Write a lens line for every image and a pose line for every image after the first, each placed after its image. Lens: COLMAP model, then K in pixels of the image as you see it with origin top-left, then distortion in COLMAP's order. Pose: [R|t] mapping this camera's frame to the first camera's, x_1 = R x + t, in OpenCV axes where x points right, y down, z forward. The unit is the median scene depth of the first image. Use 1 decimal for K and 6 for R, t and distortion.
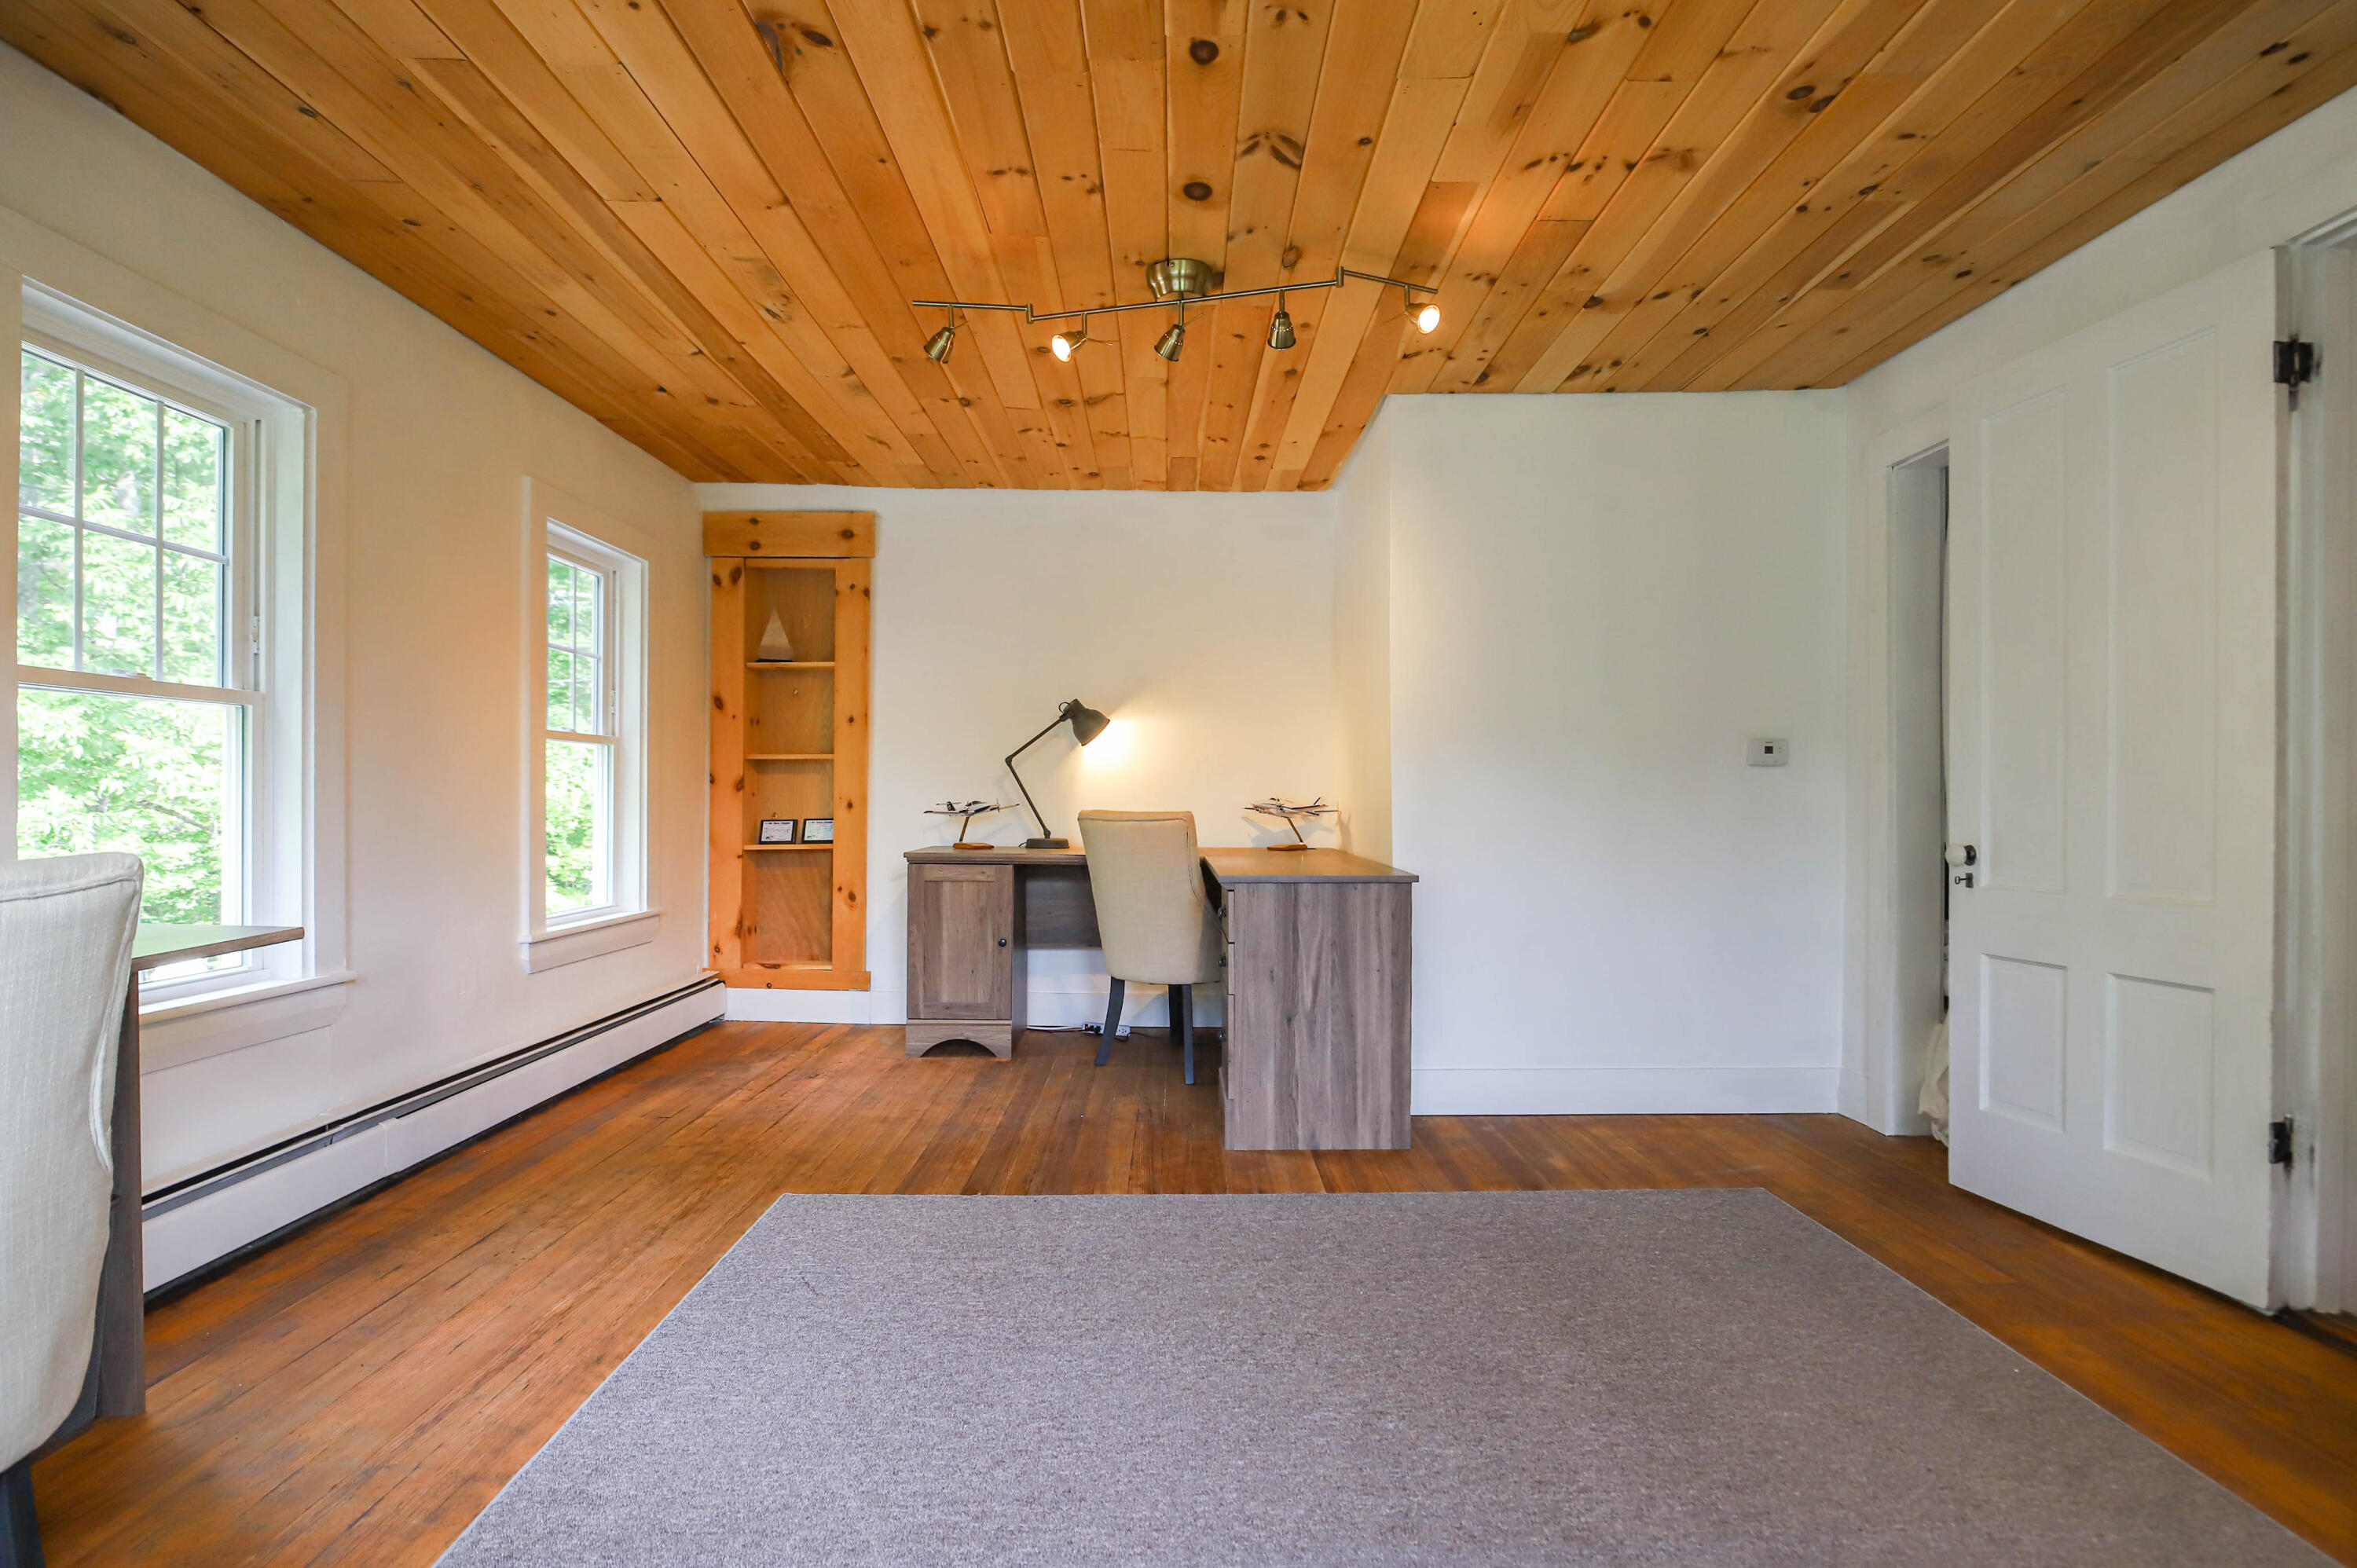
lens RADIAL K [[1153.8, 0, 1196.5], [0, 1153.8, 803.0], [0, 0, 1]] dist [-0.009860, -0.001491]
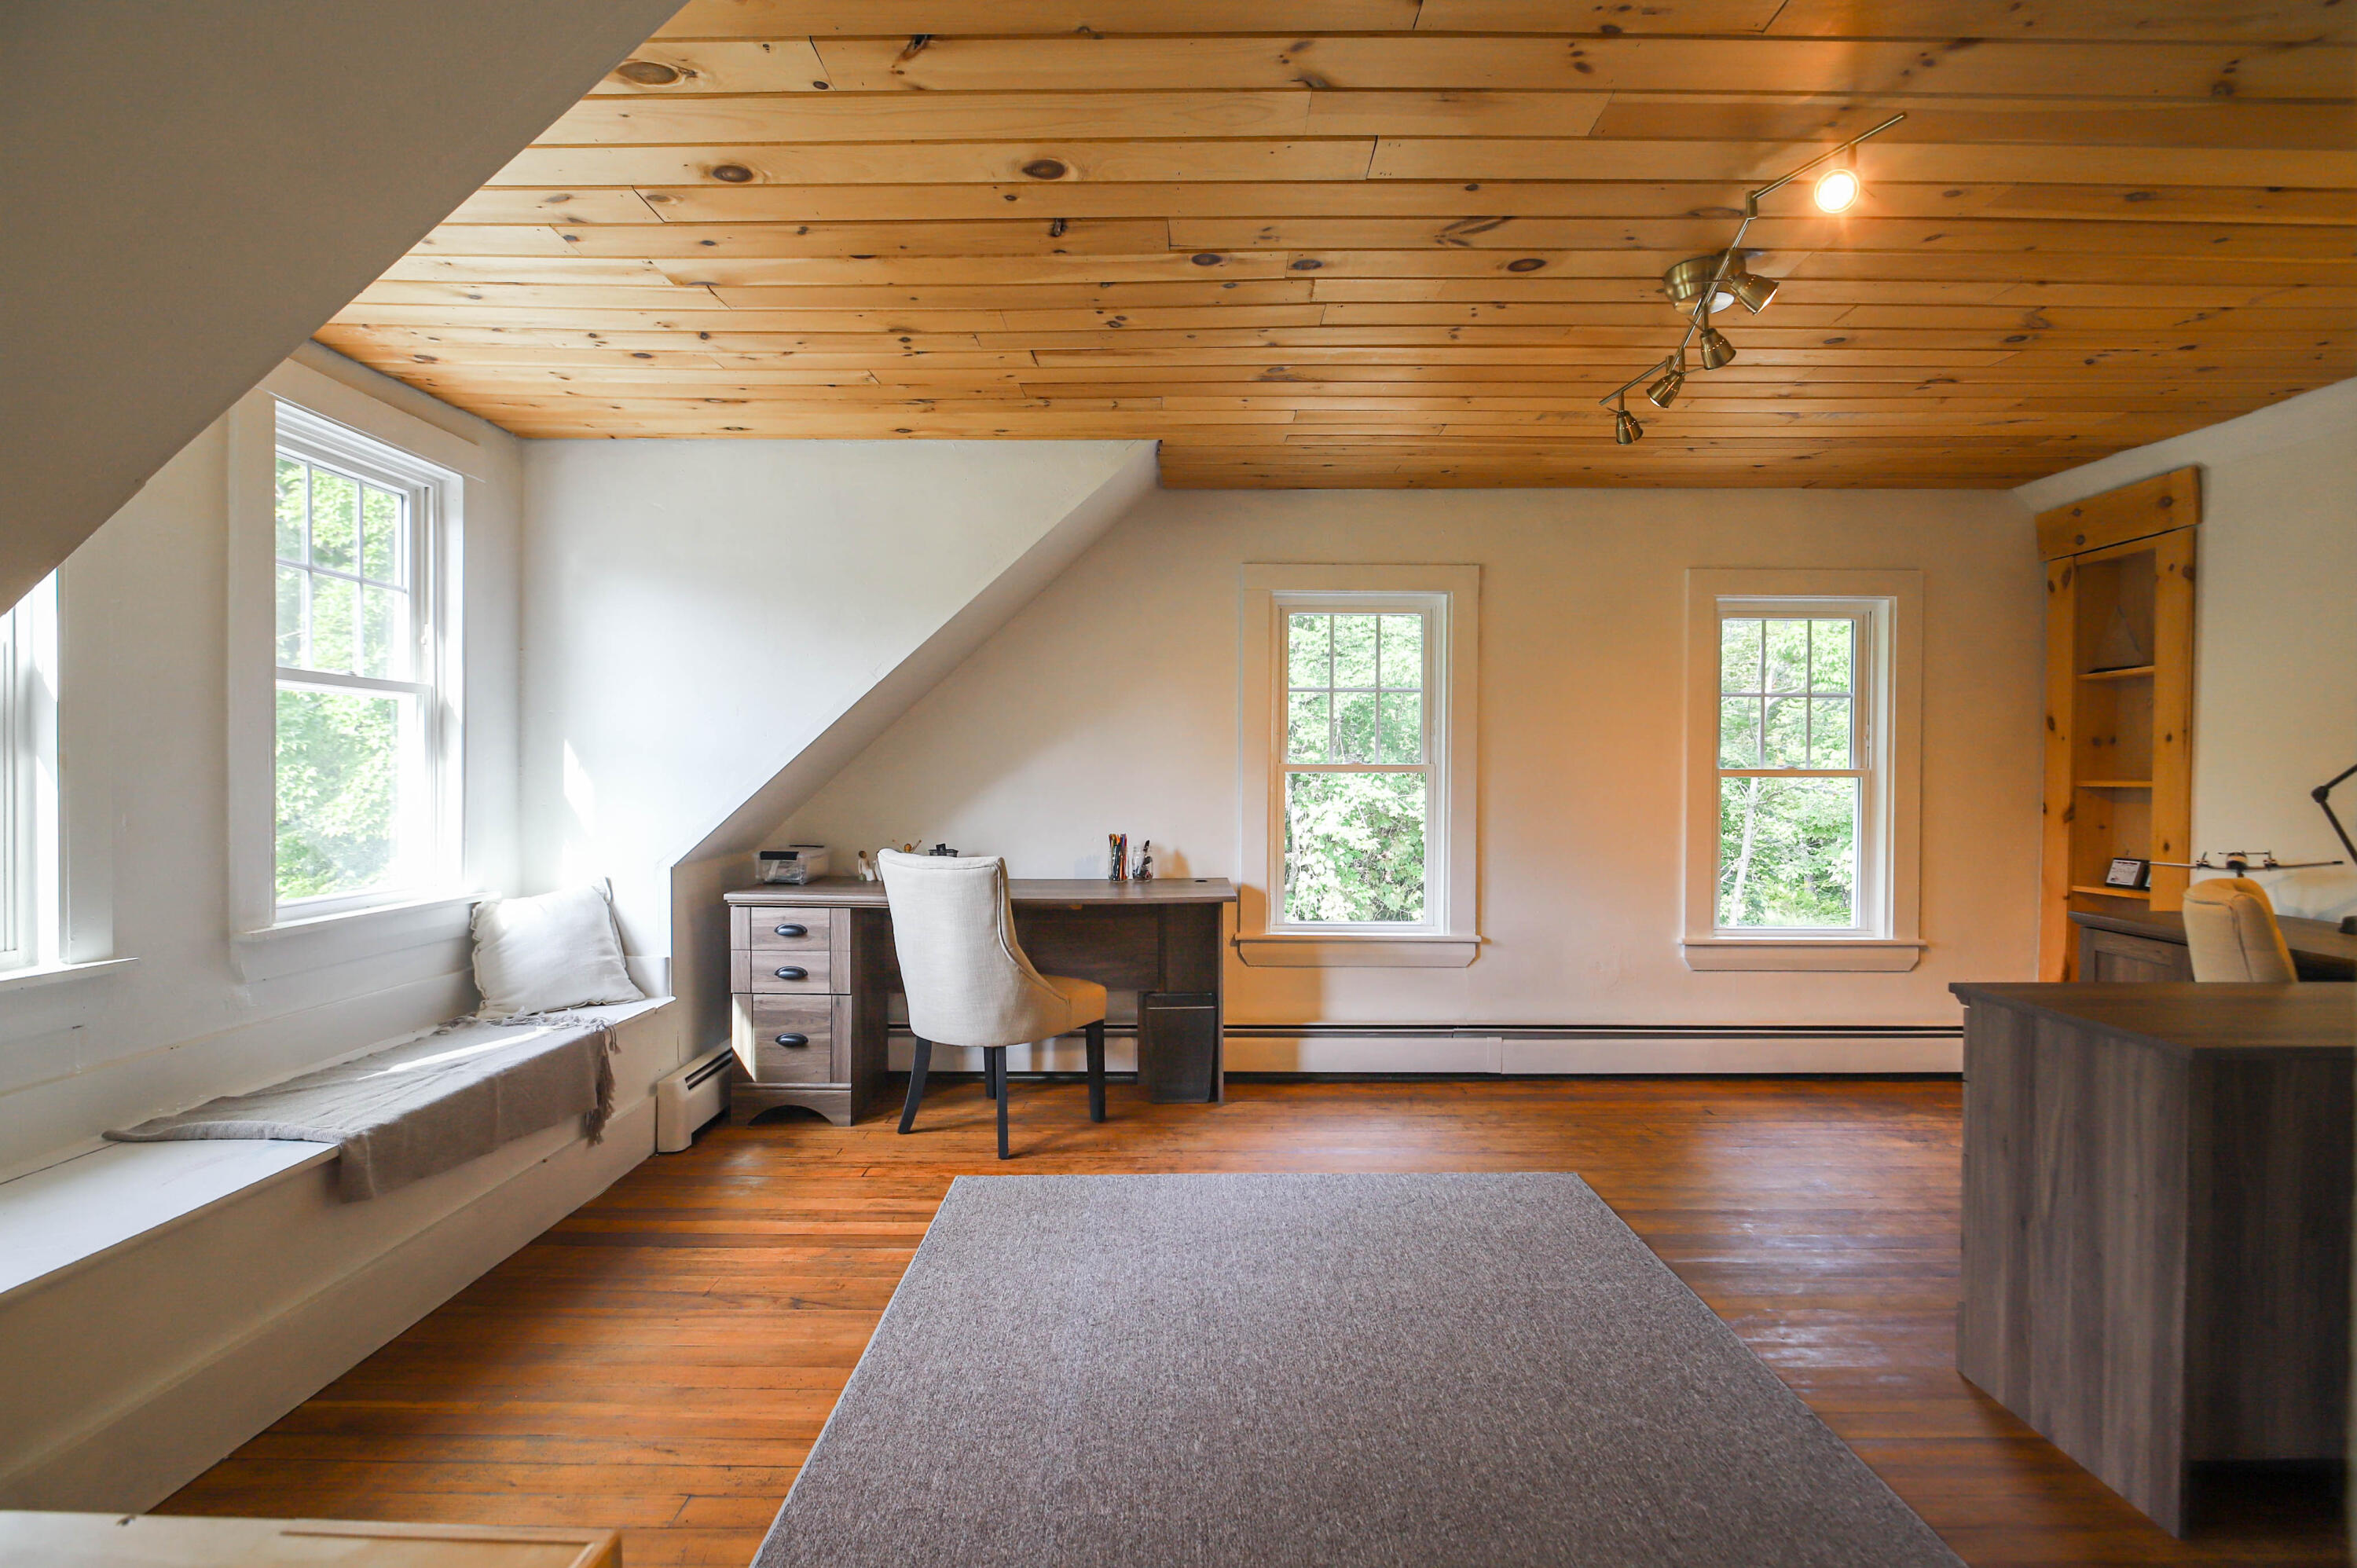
lens RADIAL K [[1153.8, 0, 1203.6], [0, 1153.8, 775.6], [0, 0, 1]] dist [-0.009860, -0.001491]
pose [[-0.006314, -0.000958, -0.999980, 0.641131], [-0.008871, 0.999960, -0.000902, -0.053393], [0.999941, 0.008865, -0.006322, 0.466103]]
